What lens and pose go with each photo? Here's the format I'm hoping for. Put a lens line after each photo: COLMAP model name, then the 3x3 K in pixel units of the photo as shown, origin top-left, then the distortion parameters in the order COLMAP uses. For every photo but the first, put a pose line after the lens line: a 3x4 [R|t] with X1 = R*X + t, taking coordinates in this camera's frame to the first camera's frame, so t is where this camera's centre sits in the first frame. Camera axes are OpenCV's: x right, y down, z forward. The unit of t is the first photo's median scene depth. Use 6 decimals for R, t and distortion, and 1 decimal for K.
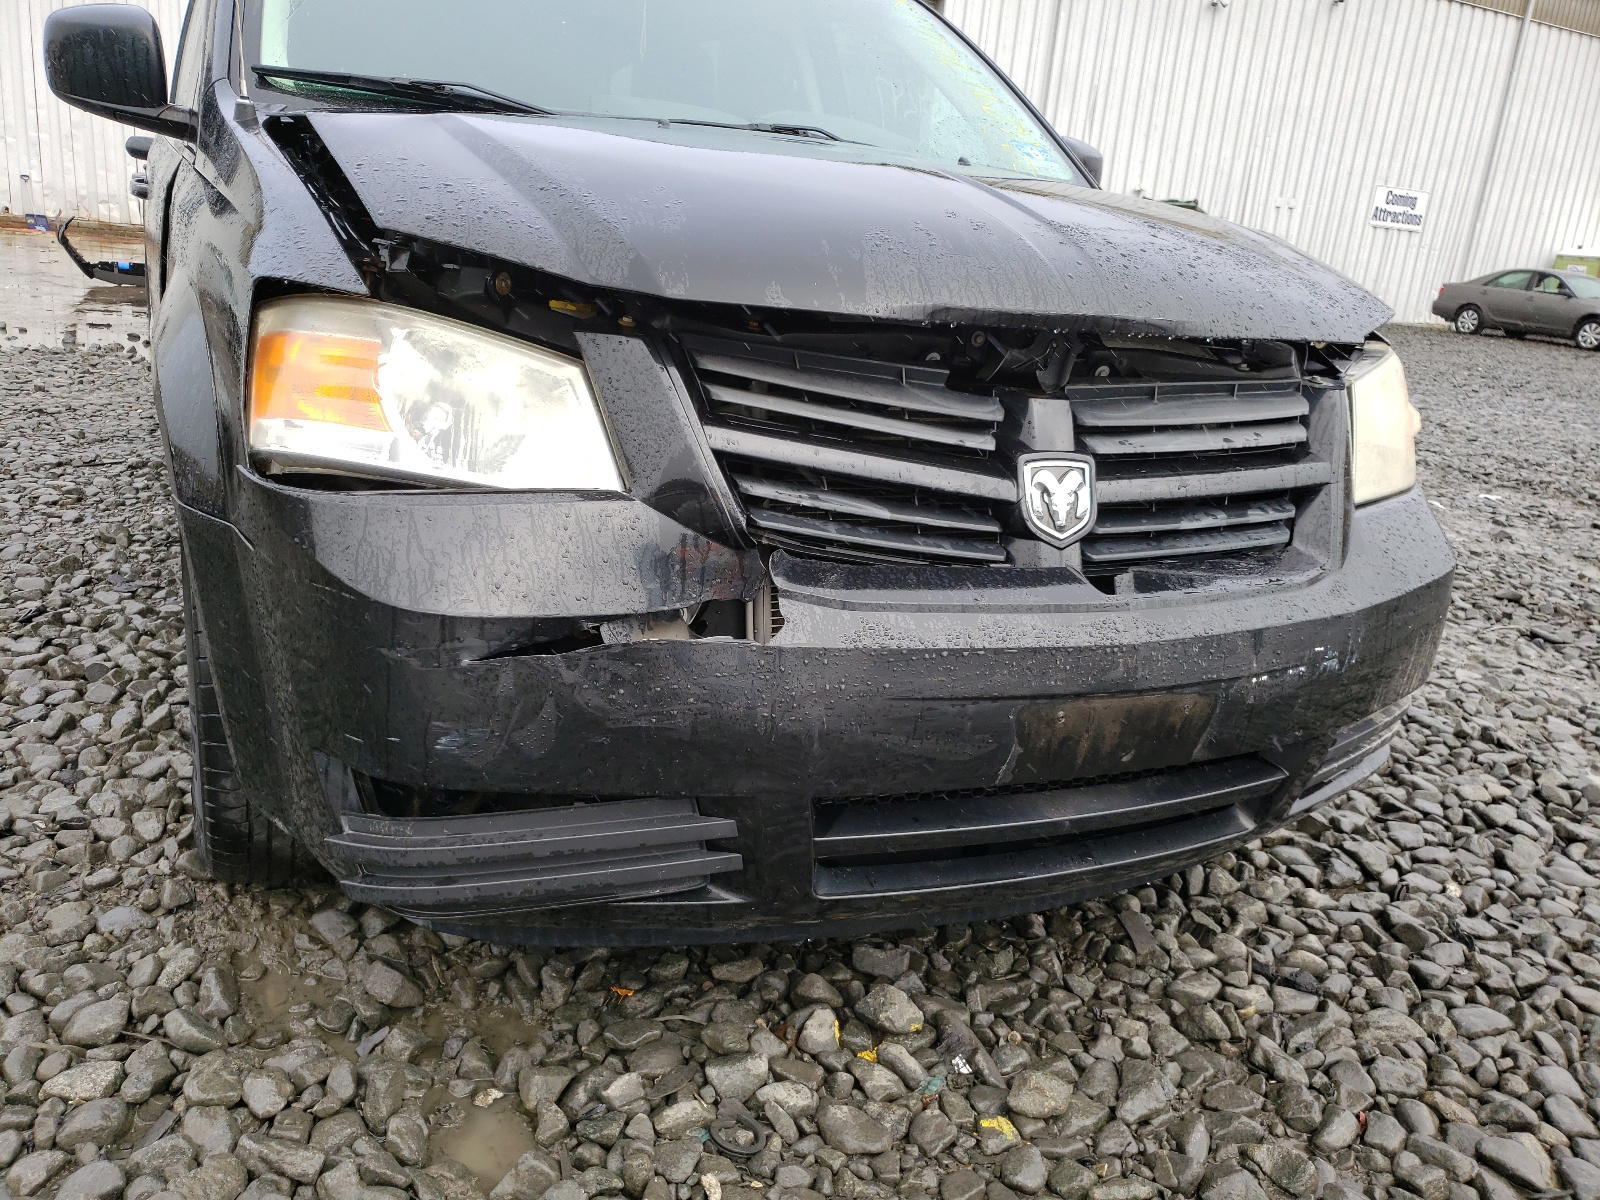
lens RADIAL K [[1232.8, 0, 800.0], [0, 1232.8, 600.0], [0, 0, 1]] dist [0.002985, -0.001386]
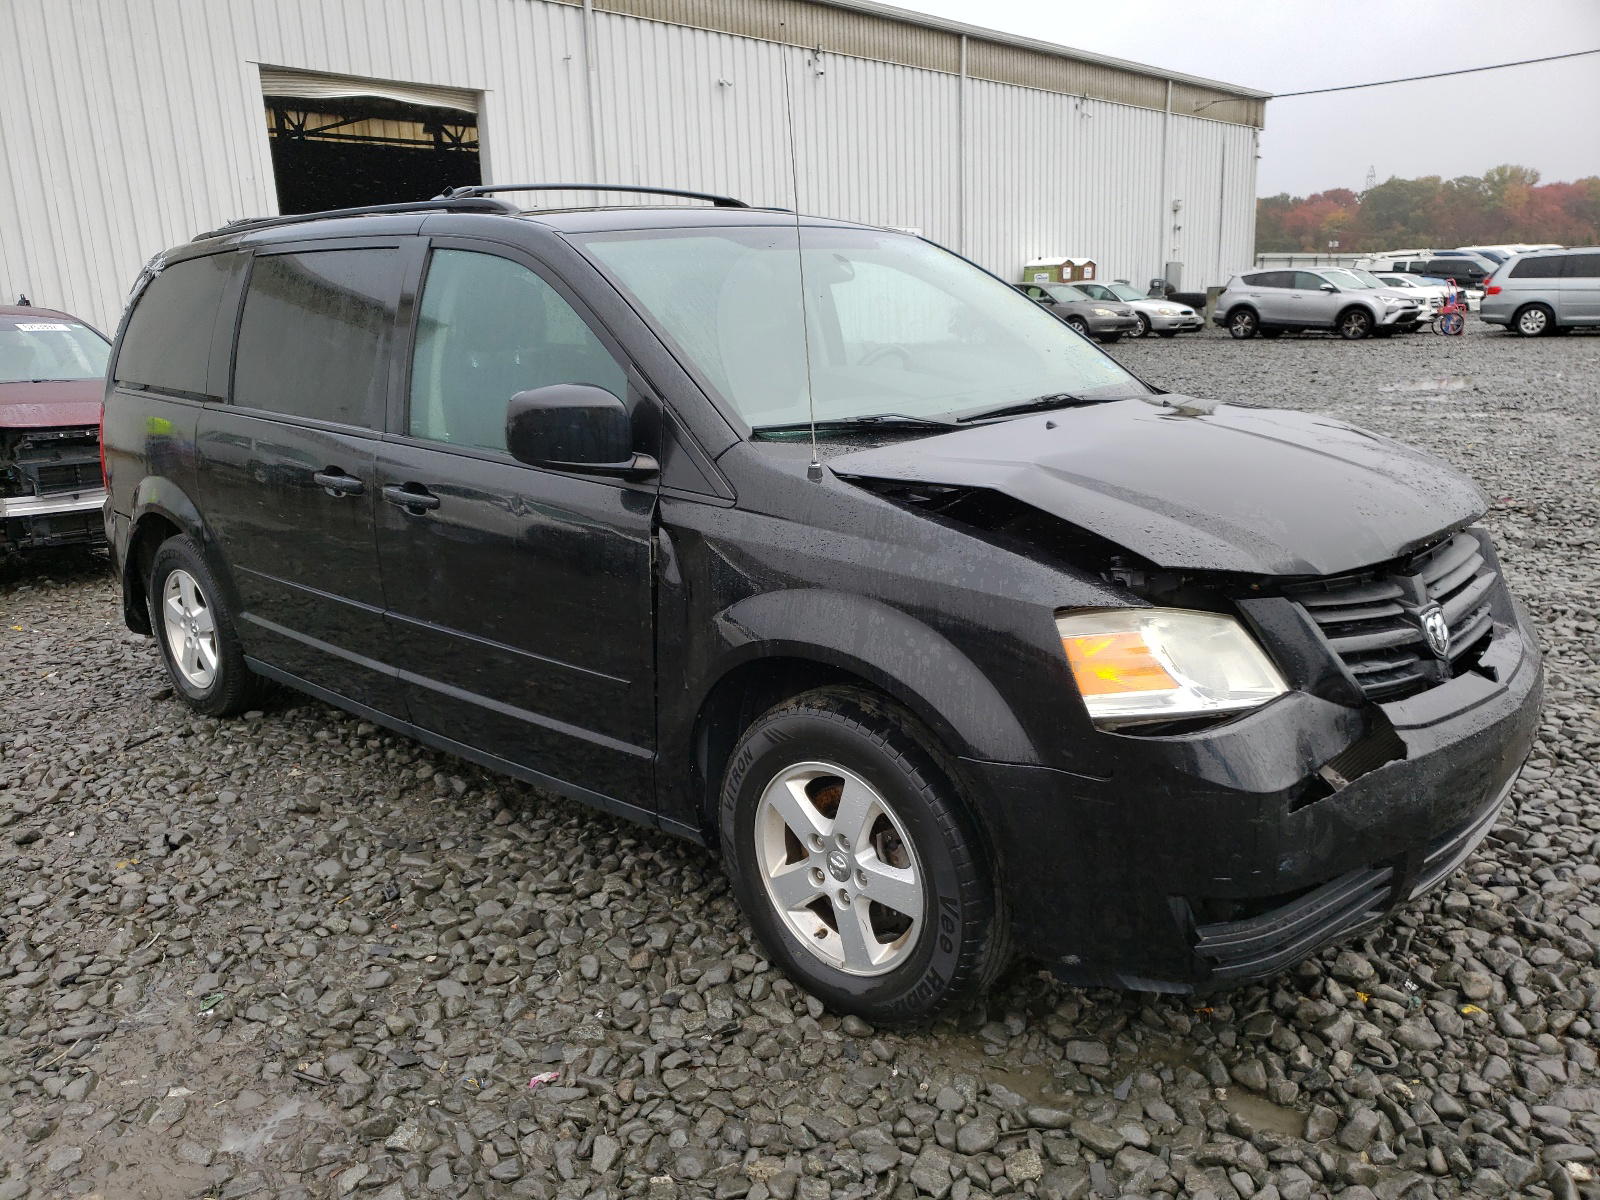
lens RADIAL K [[1199.6, 0, 800.0], [0, 1199.6, 600.0], [0, 0, 1]] dist [0.001333, -0.000991]
pose [[0.925250, -0.200578, 0.321996, -0.884175], [0.213047, 0.977035, -0.003569, -0.241247], [-0.313885, 0.071903, 0.946734, -0.225731]]
